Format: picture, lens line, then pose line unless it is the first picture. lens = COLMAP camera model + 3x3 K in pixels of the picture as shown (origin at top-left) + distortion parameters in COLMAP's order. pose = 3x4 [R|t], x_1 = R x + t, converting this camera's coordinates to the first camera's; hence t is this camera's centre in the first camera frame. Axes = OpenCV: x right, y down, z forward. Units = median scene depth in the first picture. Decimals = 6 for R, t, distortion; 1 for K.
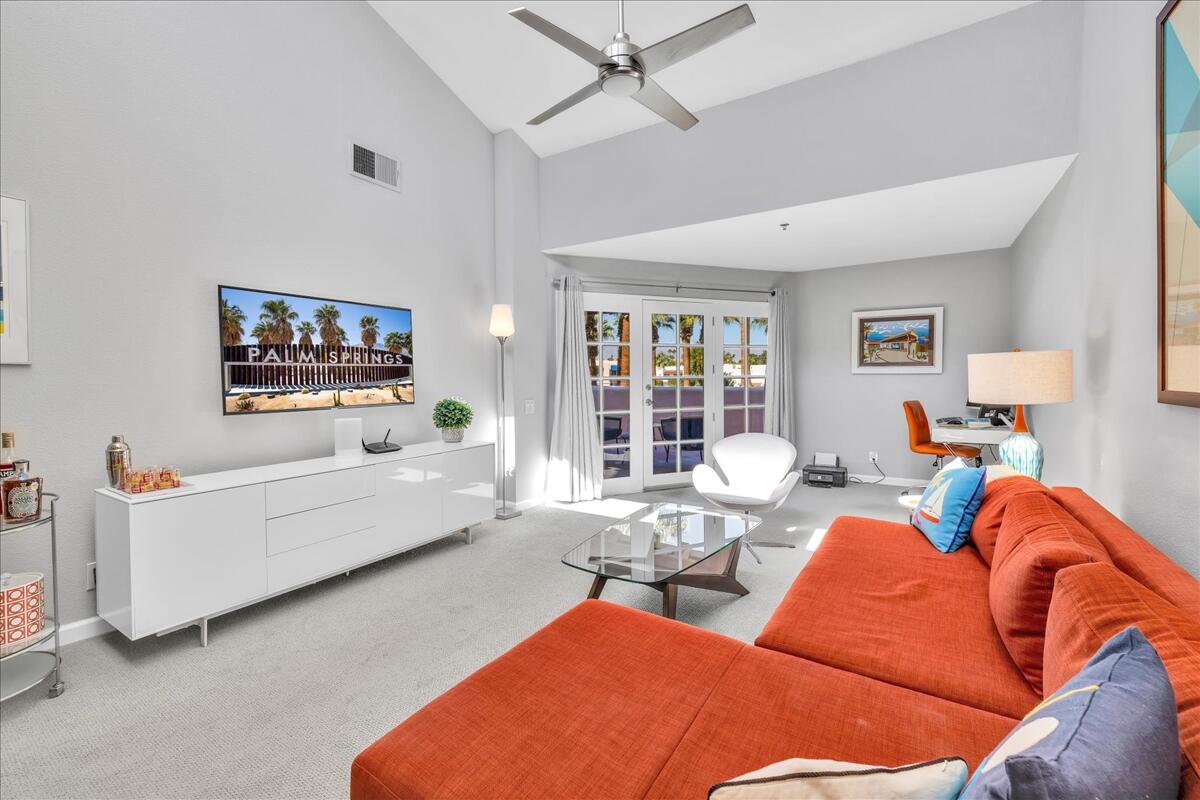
lens RADIAL K [[493.8, 0, 624.0], [0, 493.8, 392.0], [0, 0, 1]] dist [0.024972, 0.000059]
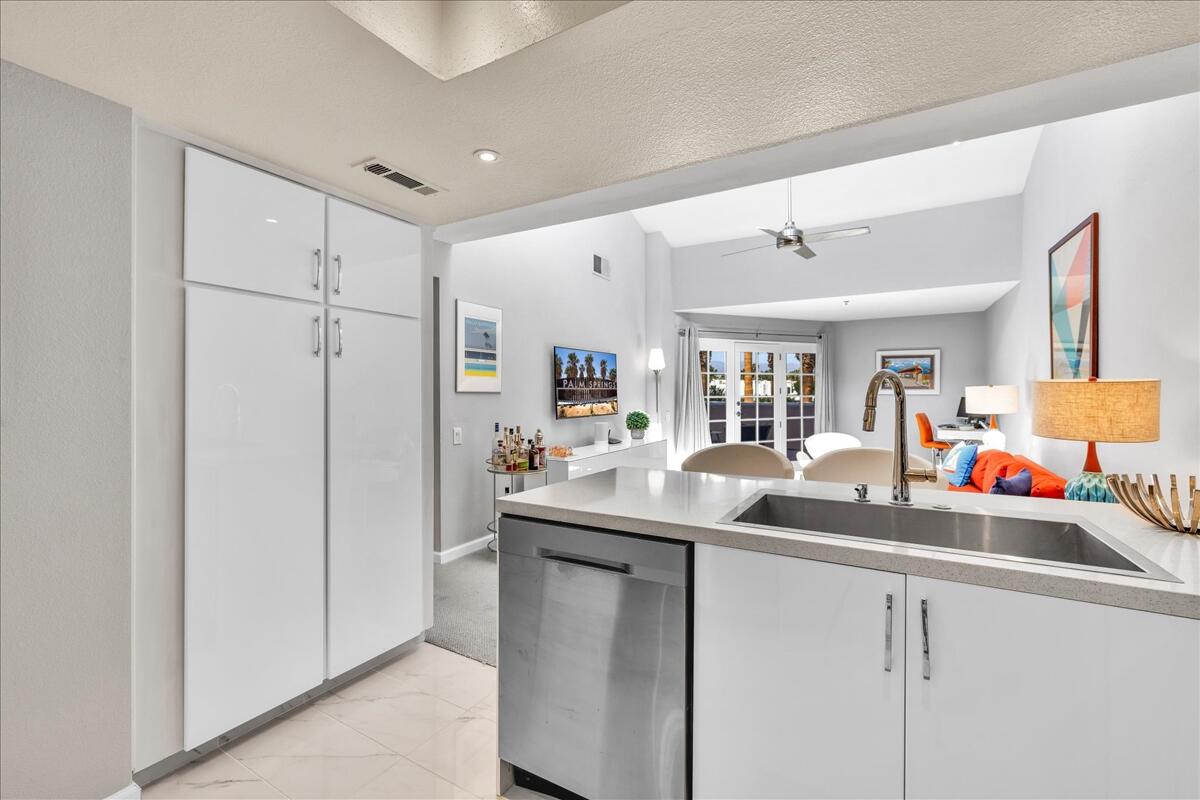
lens RADIAL K [[507.7, 0, 600.9], [0, 507.7, 393.1], [0, 0, 1]] dist [-0.000648, 0.000408]
pose [[0.999821, 0.004110, 0.018489, -0.431525], [-0.003548, 0.999534, -0.030308, 0.007900], [-0.018605, 0.030237, 0.999370, -0.528165]]
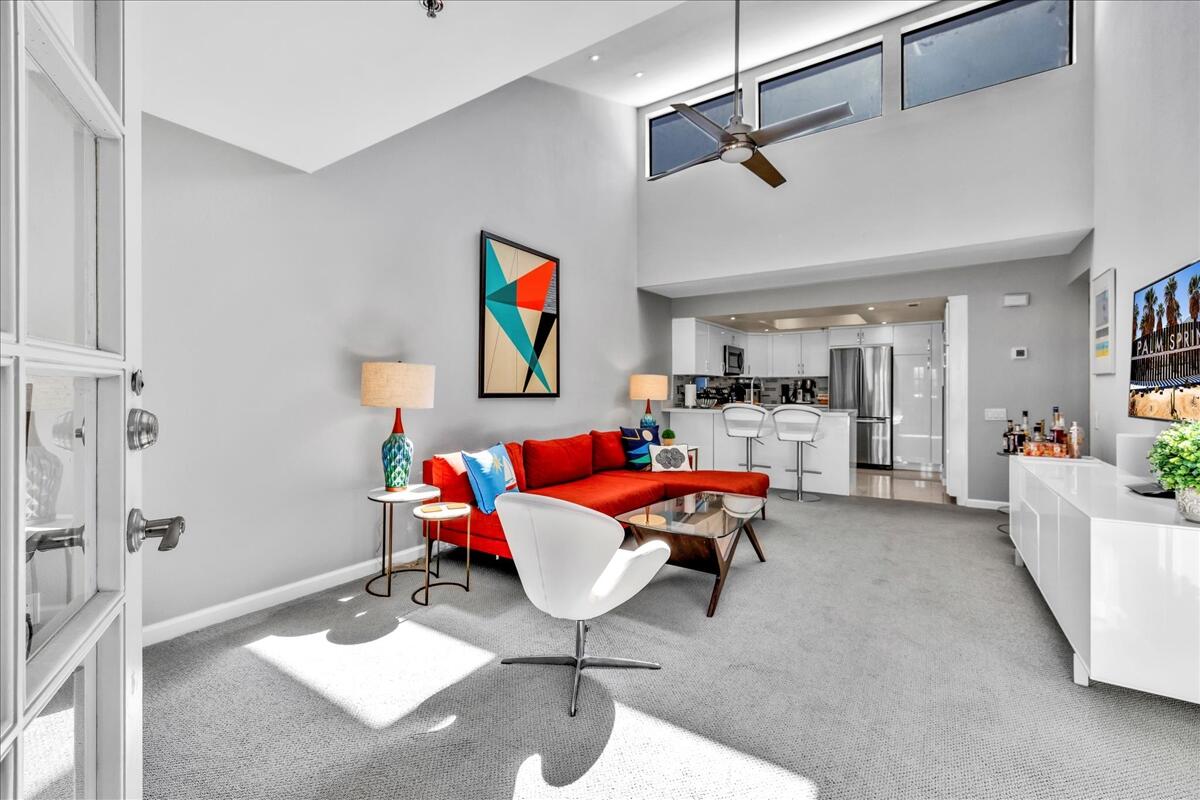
lens RADIAL K [[507.7, 0, 600.9], [0, 507.7, 393.1], [0, 0, 1]] dist [-0.000648, 0.000408]
pose [[-0.999384, 0.010704, 0.033412, 0.119268], [0.011751, 0.999442, 0.031270, -0.018631], [-0.033059, 0.031644, -0.998952, 1.157218]]
